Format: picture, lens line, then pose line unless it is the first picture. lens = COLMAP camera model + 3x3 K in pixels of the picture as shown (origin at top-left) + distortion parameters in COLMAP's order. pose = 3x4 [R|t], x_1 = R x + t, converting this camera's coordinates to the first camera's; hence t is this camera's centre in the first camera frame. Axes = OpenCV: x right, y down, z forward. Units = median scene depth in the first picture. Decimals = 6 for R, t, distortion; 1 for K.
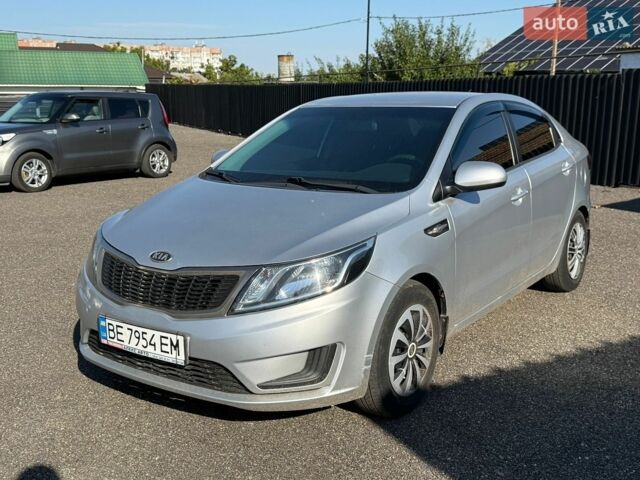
lens RADIAL K [[704.9, 0, 320.0], [0, 704.9, 240.0], [0, 0, 1]] dist [0.033465, 0.007265]
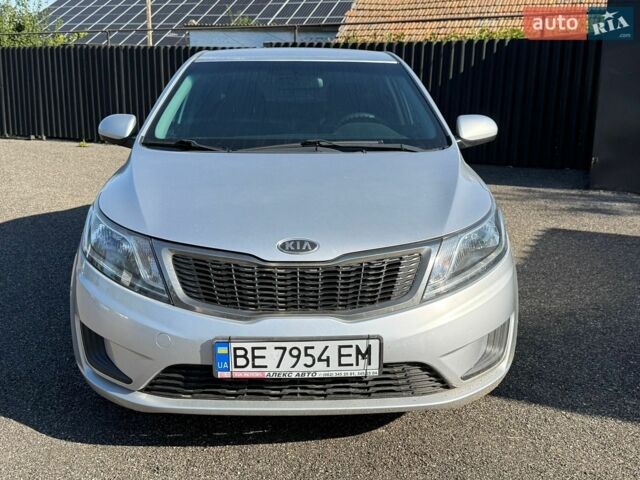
lens RADIAL K [[704.9, 0, 320.0], [0, 704.9, 240.0], [0, 0, 1]] dist [0.033465, 0.007265]
pose [[0.809928, -0.124719, 0.573116, -0.650934], [0.106078, 0.992165, 0.066001, -0.030567], [-0.576857, 0.007339, 0.816812, 0.375428]]
